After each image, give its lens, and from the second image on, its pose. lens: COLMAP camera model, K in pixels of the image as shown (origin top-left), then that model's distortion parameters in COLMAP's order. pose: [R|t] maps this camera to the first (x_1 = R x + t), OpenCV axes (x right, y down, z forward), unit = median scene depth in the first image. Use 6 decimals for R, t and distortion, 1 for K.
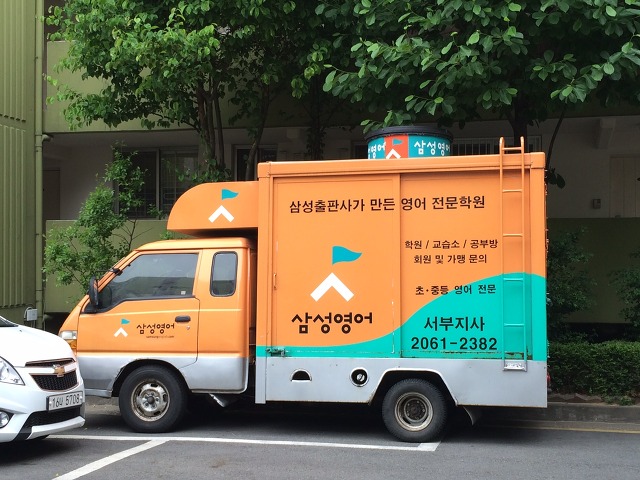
lens RADIAL K [[951.9, 0, 320.4], [0, 951.9, 239.3], [0, 0, 1]] dist [0.178653, 0.000000]
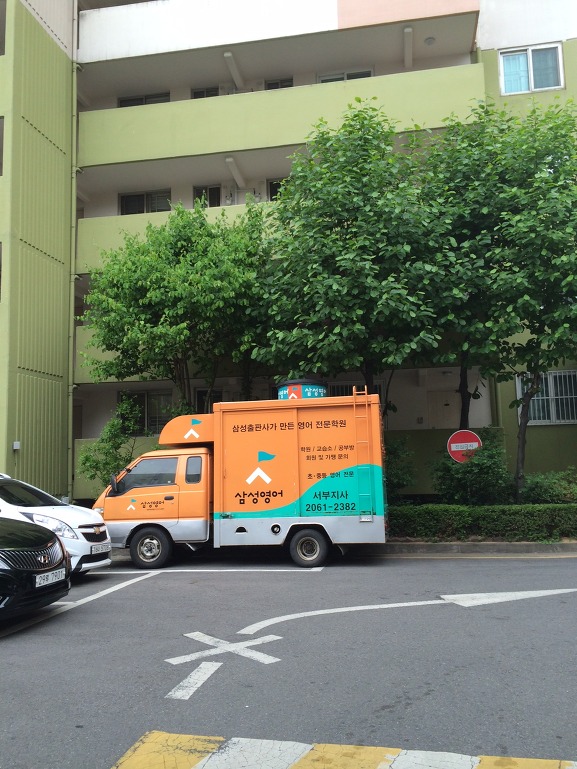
lens RADIAL K [[660.7, 0, 292.0], [0, 660.7, 376.5], [0, 0, 1]] dist [0.081228, -0.109206]
pose [[0.997753, -0.018570, 0.064380, -0.000993], [0.025072, 0.994499, -0.101703, -0.003751], [-0.062137, 0.103089, 0.992729, -0.177431]]
